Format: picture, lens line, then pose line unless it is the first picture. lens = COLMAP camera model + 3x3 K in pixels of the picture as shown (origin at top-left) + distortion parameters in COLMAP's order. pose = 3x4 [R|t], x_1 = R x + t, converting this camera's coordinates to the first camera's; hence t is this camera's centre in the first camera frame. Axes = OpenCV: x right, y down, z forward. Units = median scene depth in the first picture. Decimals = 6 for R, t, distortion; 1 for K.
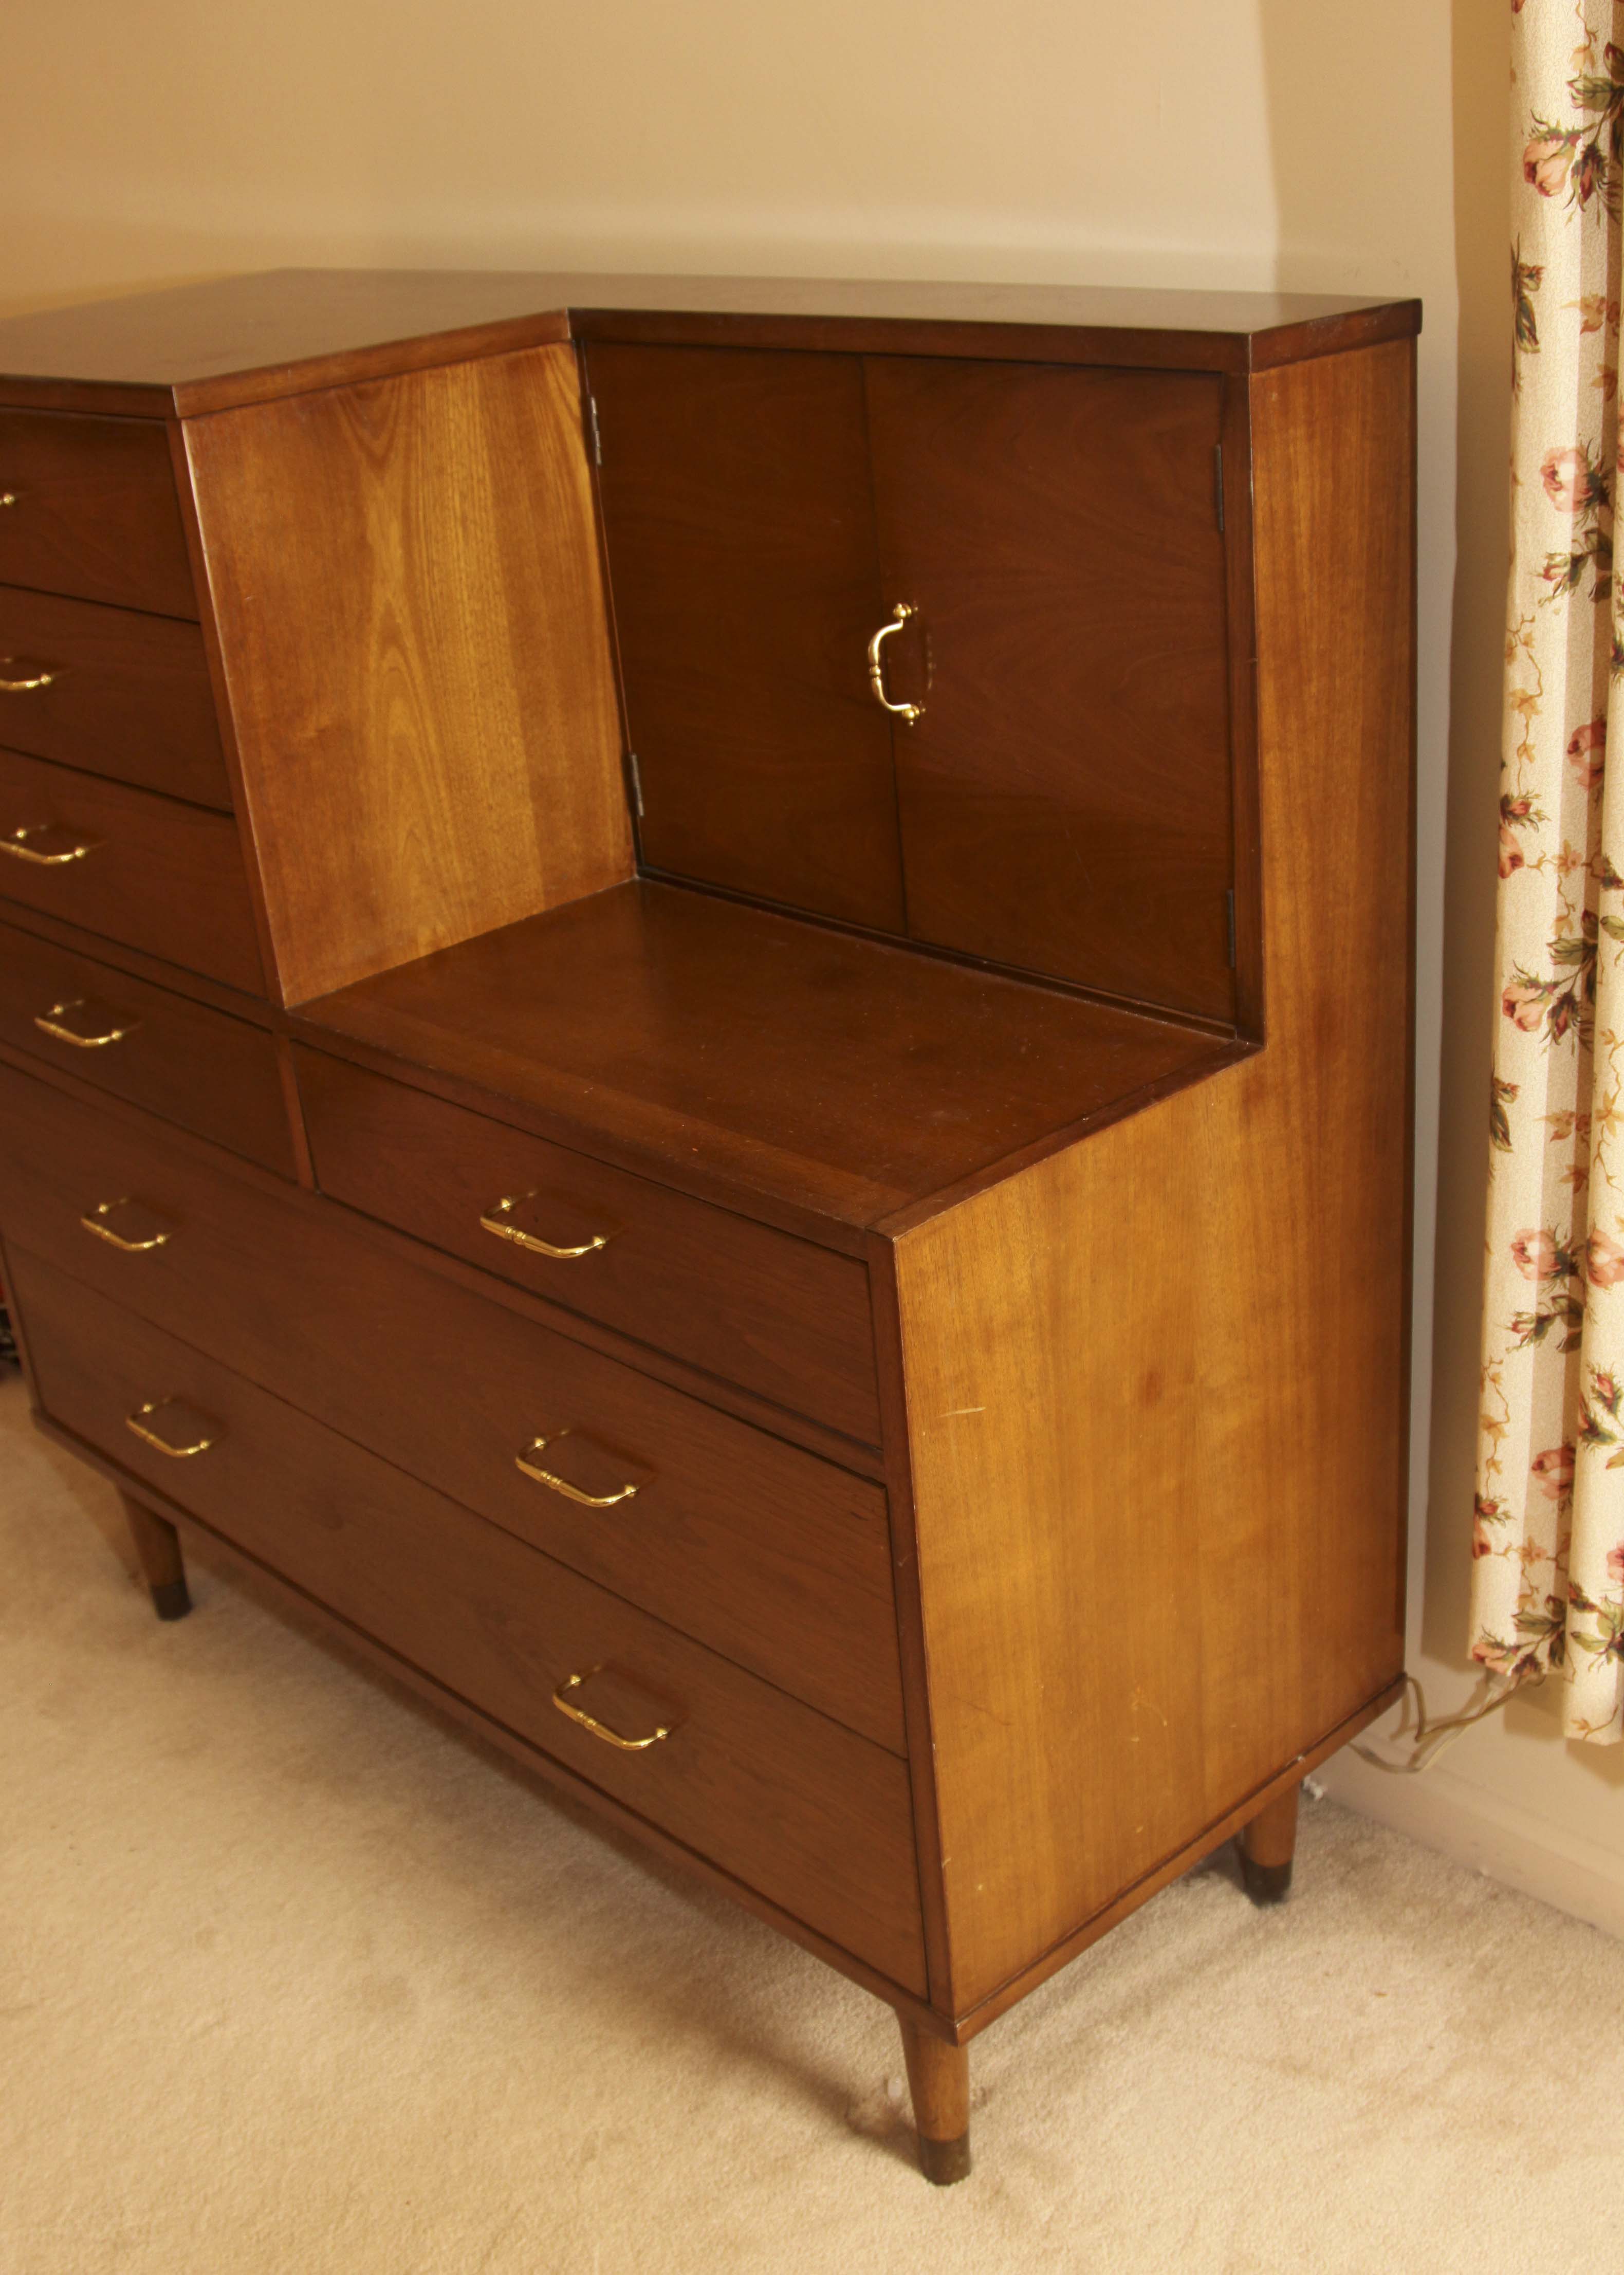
lens RADIAL K [[2597.4, 0, 826.2], [0, 2597.4, 1132.0], [0, 0, 1]] dist [-0.108741, 0.000000]
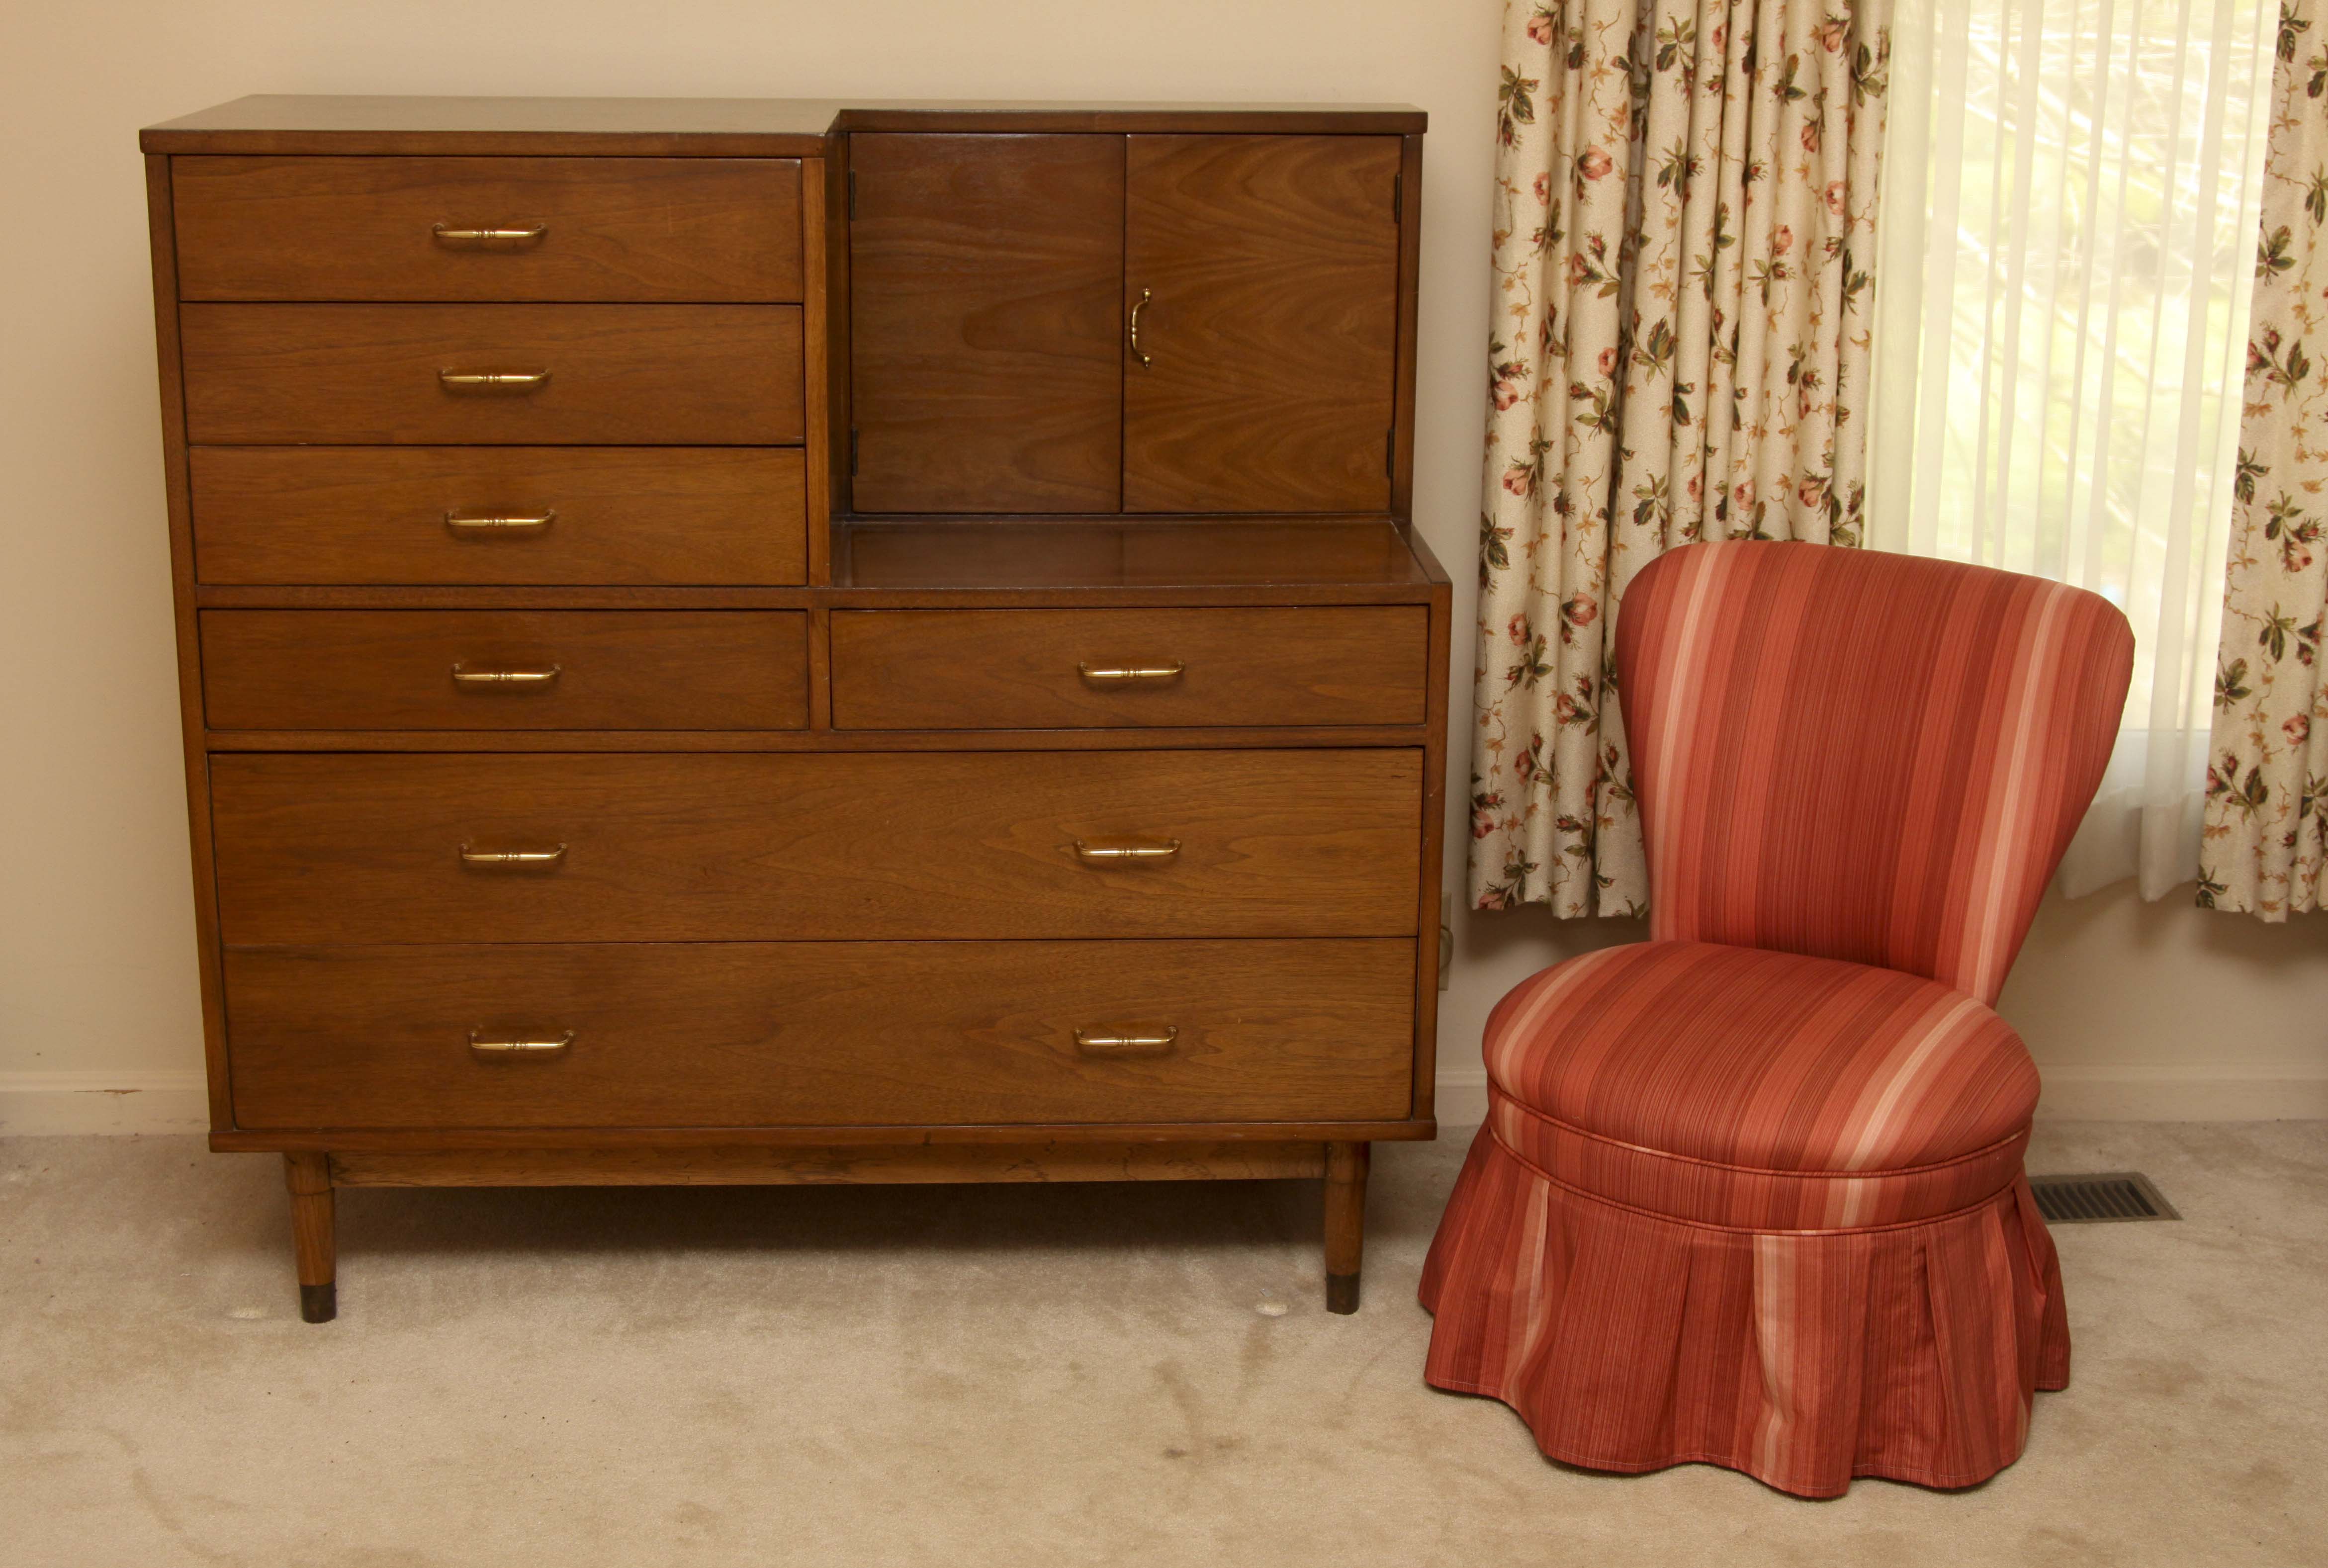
lens RADIAL K [[3224.4, 0, 1145.7], [0, 3224.4, 778.9], [0, 0, 1]] dist [-0.040554, 0.000000]
pose [[0.653055, -0.111847, 0.749006, -1.518860], [0.251602, 0.964898, -0.075285, 0.242115], [-0.714294, 0.237617, 0.658272, -0.243834]]
